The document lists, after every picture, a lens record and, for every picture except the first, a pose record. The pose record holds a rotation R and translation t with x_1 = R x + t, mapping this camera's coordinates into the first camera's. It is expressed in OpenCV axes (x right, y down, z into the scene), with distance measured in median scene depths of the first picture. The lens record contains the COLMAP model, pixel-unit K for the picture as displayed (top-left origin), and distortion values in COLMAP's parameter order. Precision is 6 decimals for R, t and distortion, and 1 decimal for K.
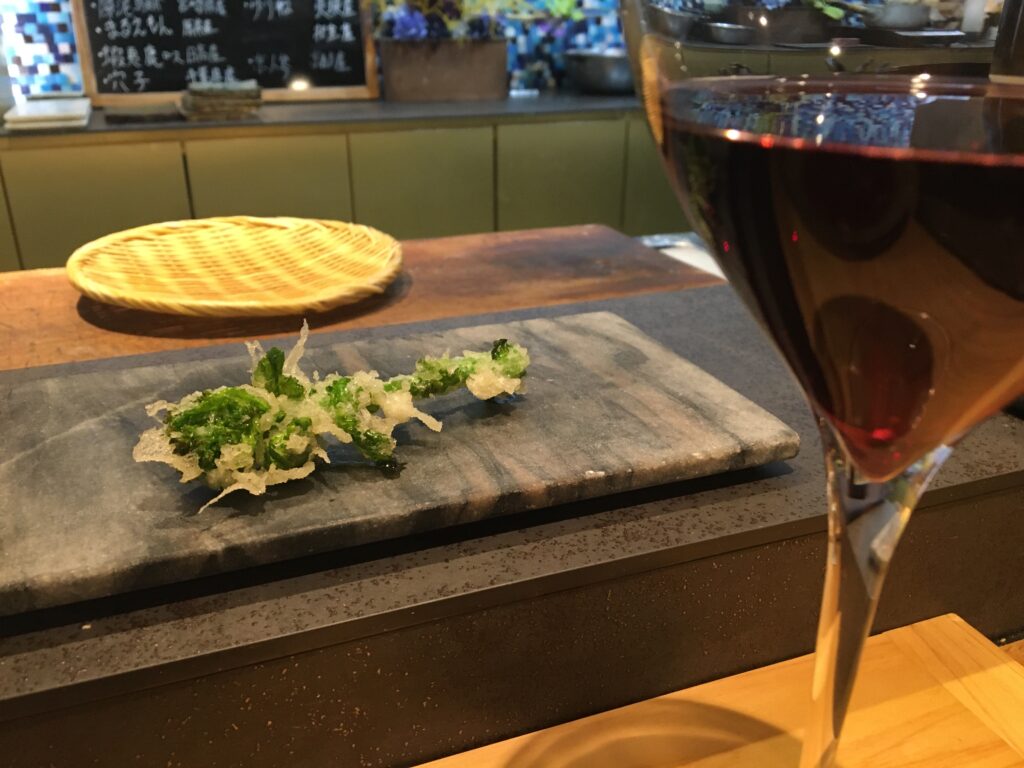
lens RADIAL K [[869.8, 0, 510.6], [0, 869.8, 381.1], [0, 0, 1]] dist [0.028522, -0.088859]
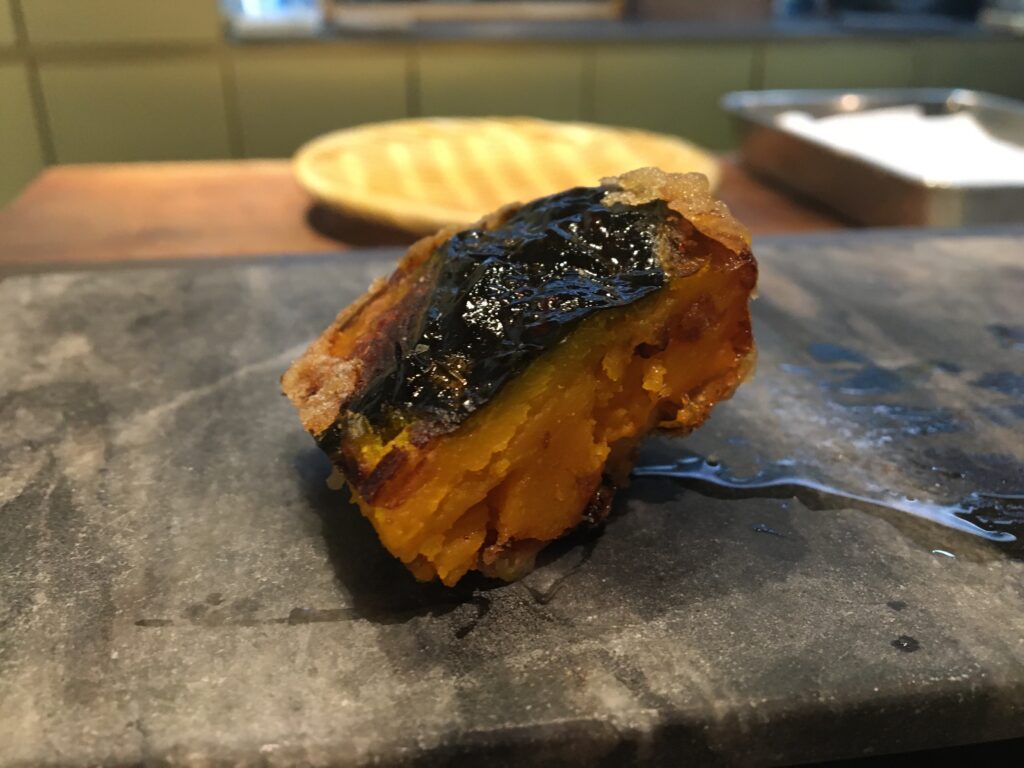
lens RADIAL K [[869.8, 0, 513.9], [0, 869.8, 385.3], [0, 0, 1]] dist [0.028522, -0.088859]
pose [[0.975073, 0.103595, -0.196217, -0.299909], [-0.092565, 0.993609, 0.064599, 0.030312], [0.201656, -0.044826, 0.978430, 0.581851]]
